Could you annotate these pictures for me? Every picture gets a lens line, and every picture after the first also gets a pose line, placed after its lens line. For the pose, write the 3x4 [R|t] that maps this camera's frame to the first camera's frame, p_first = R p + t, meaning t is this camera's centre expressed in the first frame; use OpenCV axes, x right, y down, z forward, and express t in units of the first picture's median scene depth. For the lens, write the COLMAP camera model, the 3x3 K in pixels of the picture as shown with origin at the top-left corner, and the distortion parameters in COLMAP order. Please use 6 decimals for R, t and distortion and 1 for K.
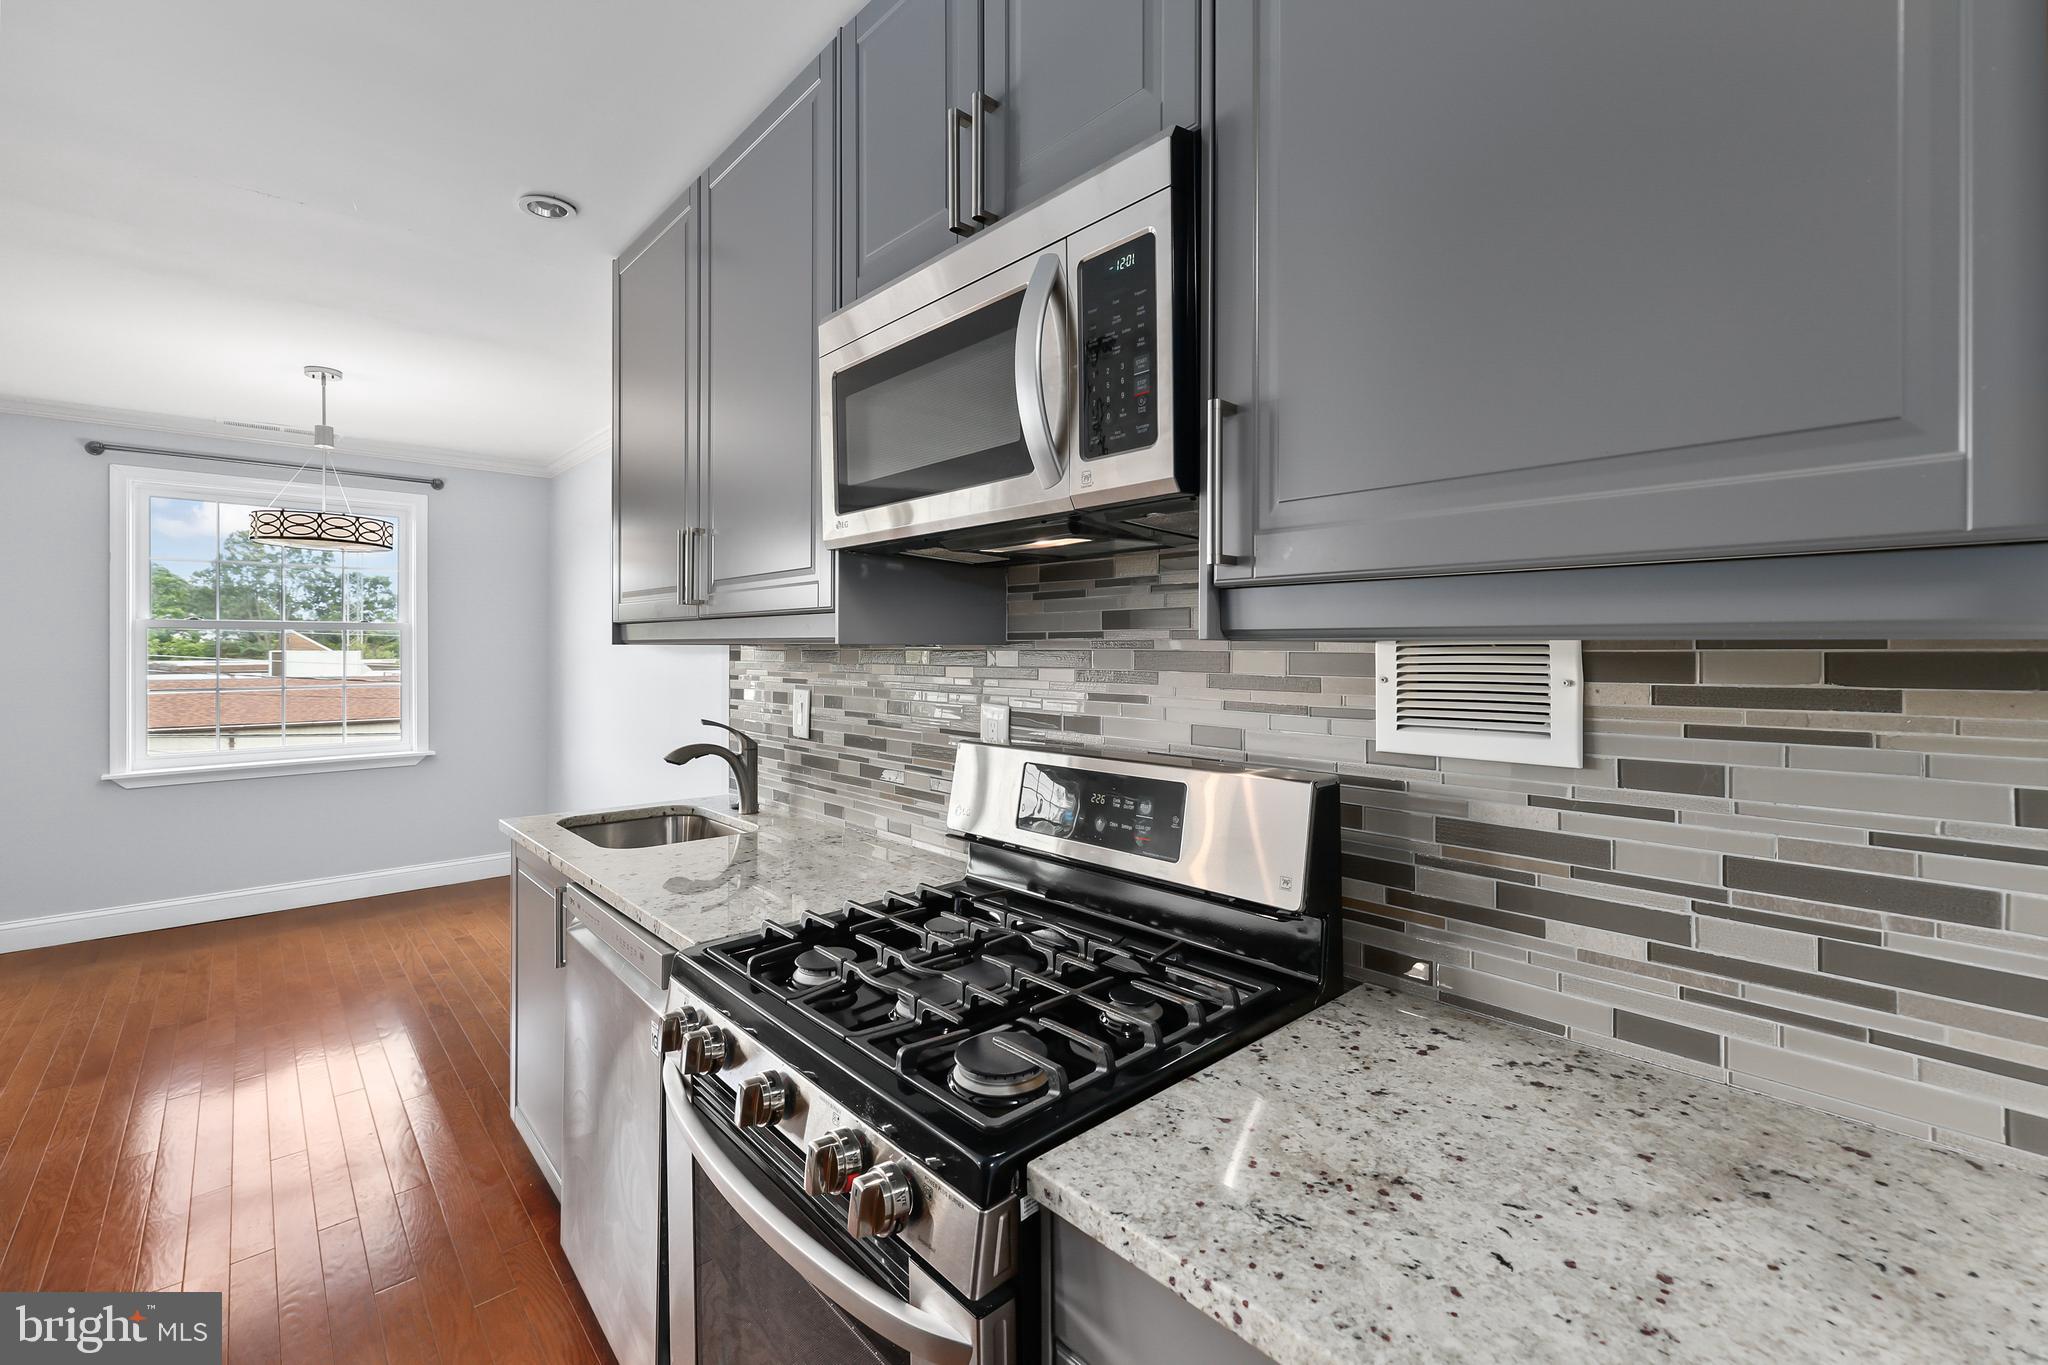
lens RADIAL K [[898.3, 0, 985.0], [0, 898.3, 642.4], [0, 0, 1]] dist [0.000931, 0.000190]
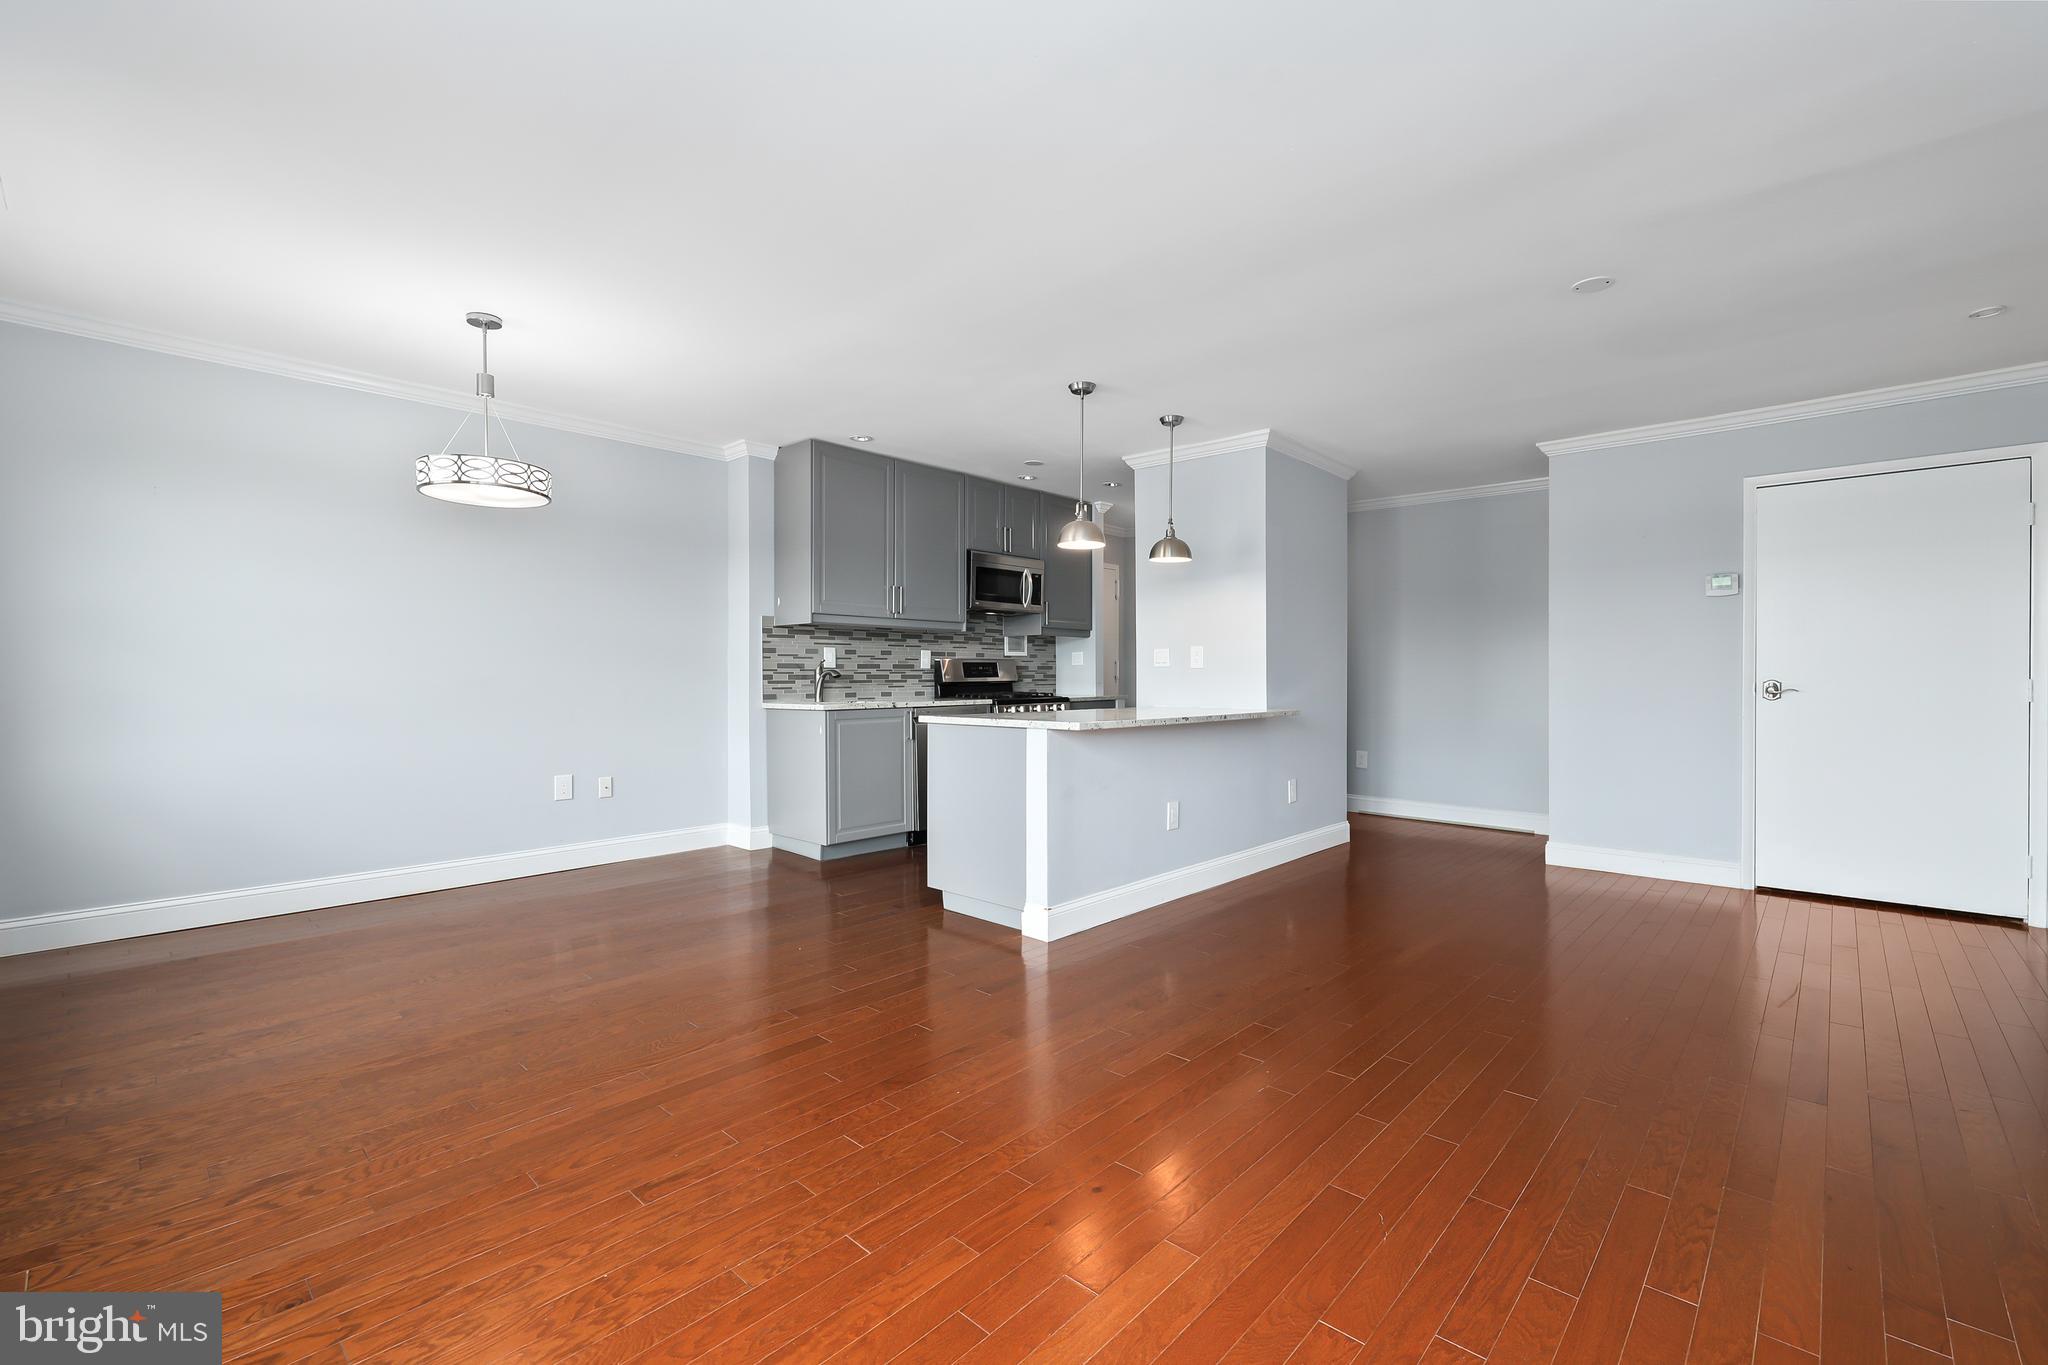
lens RADIAL K [[887.8, 0, 1019.5], [0, 887.8, 681.4], [0, 0, 1]] dist [-0.000001, 0.000156]
pose [[-0.120267, -0.003658, 0.992735, -2.690231], [-0.002988, 0.999990, 0.003323, 0.138372], [-0.992737, -0.002566, -0.120277, 0.822842]]
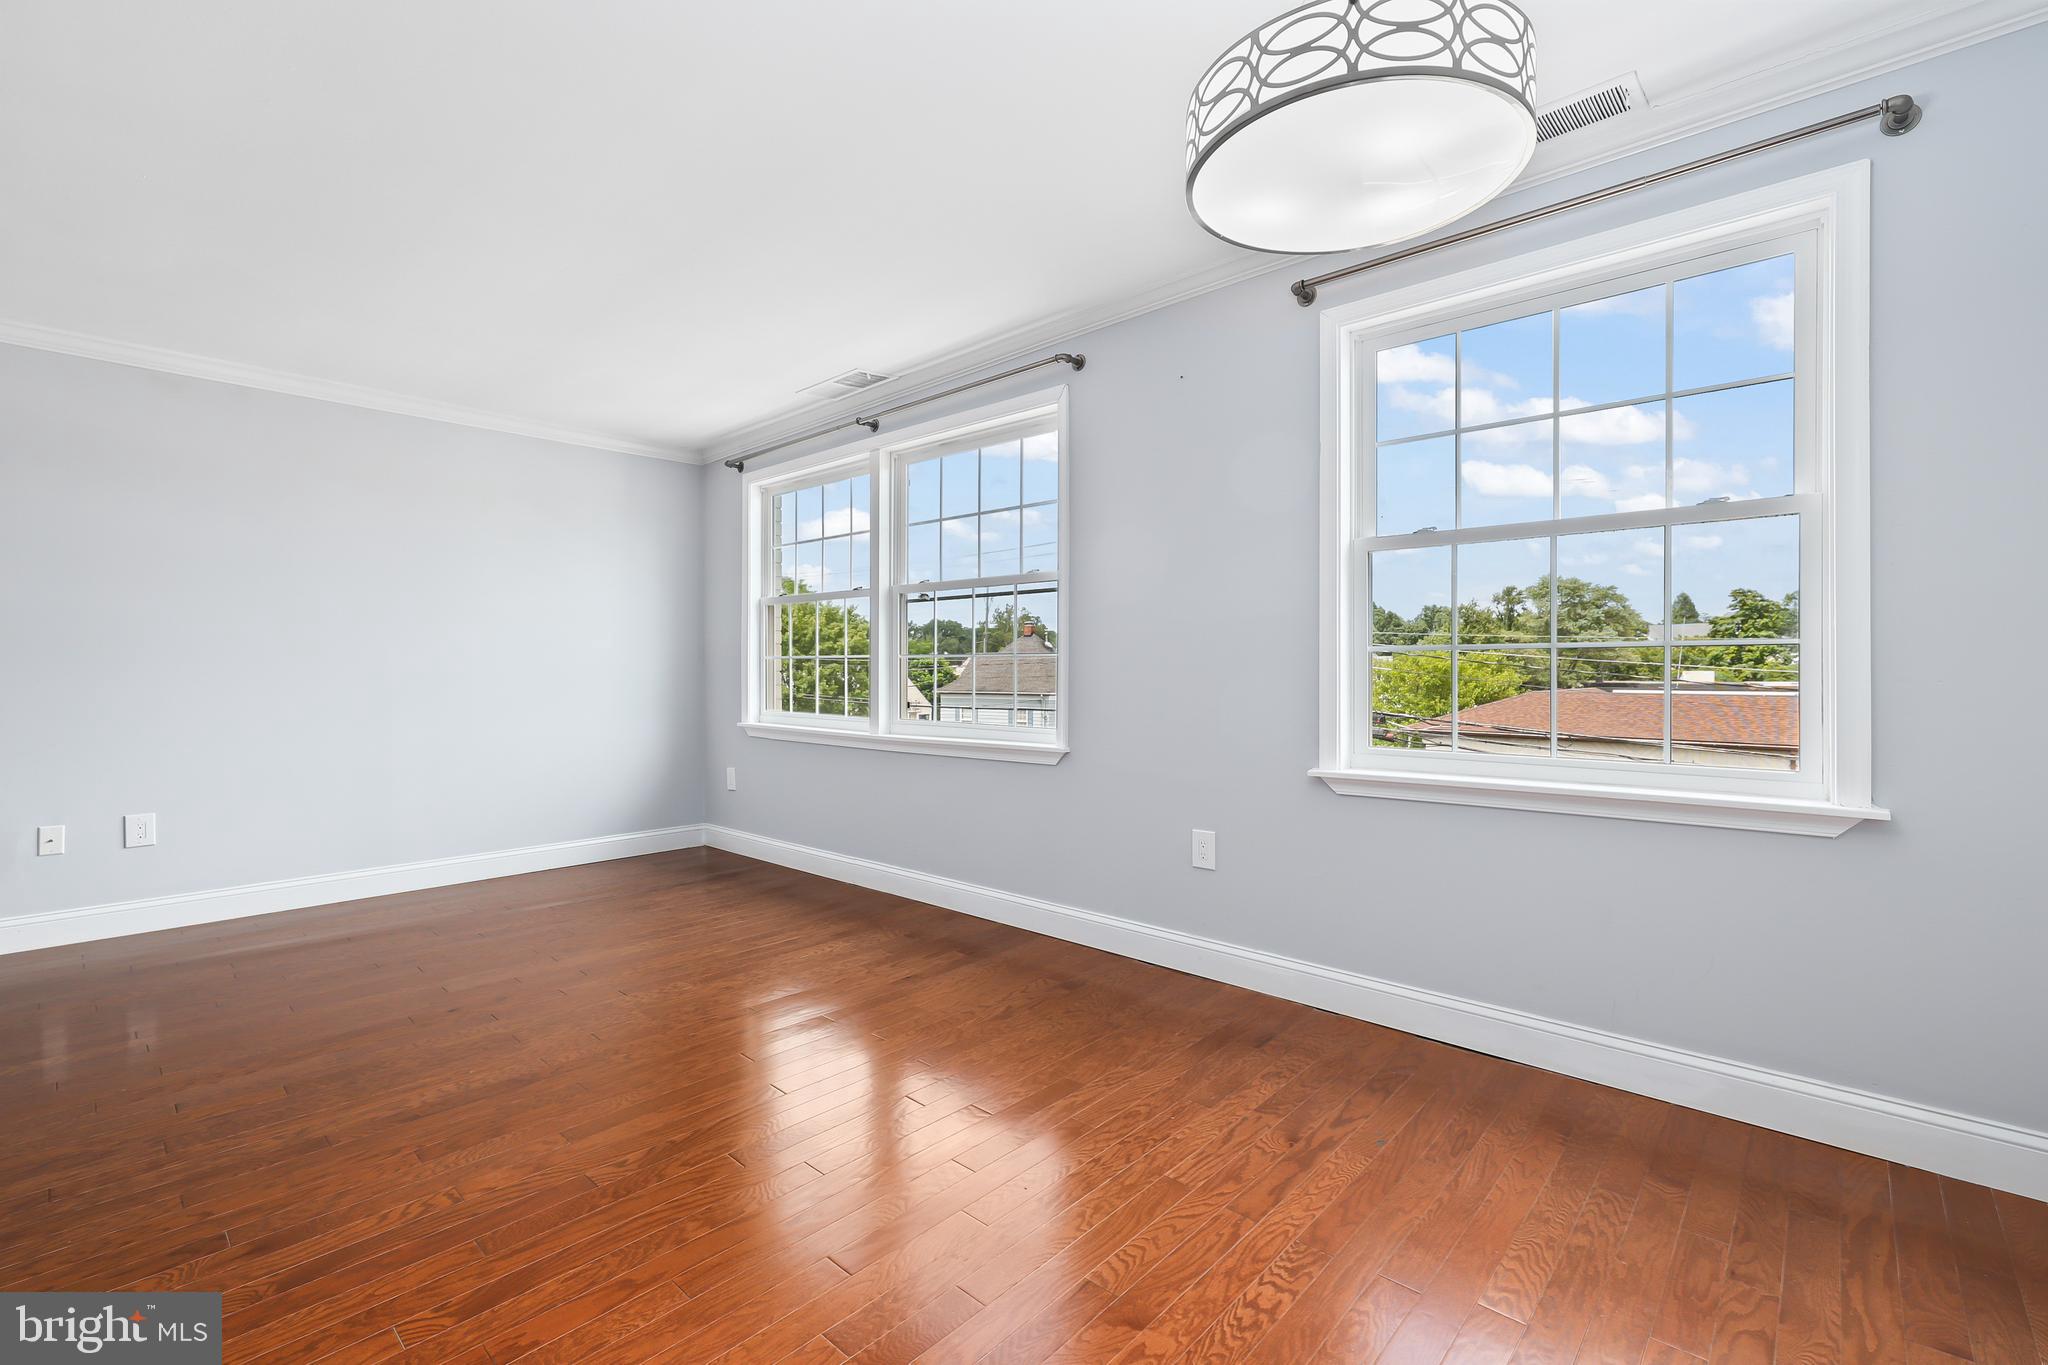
lens RADIAL K [[895.6, 0, 1034.3], [0, 895.6, 671.9], [0, 0, 1]] dist [0.000965, -0.000122]
pose [[0.147963, 0.004651, -0.988982, -0.620821], [0.004371, 0.999976, 0.005356, 0.125381], [0.988983, -0.005115, 0.147939, 1.260405]]
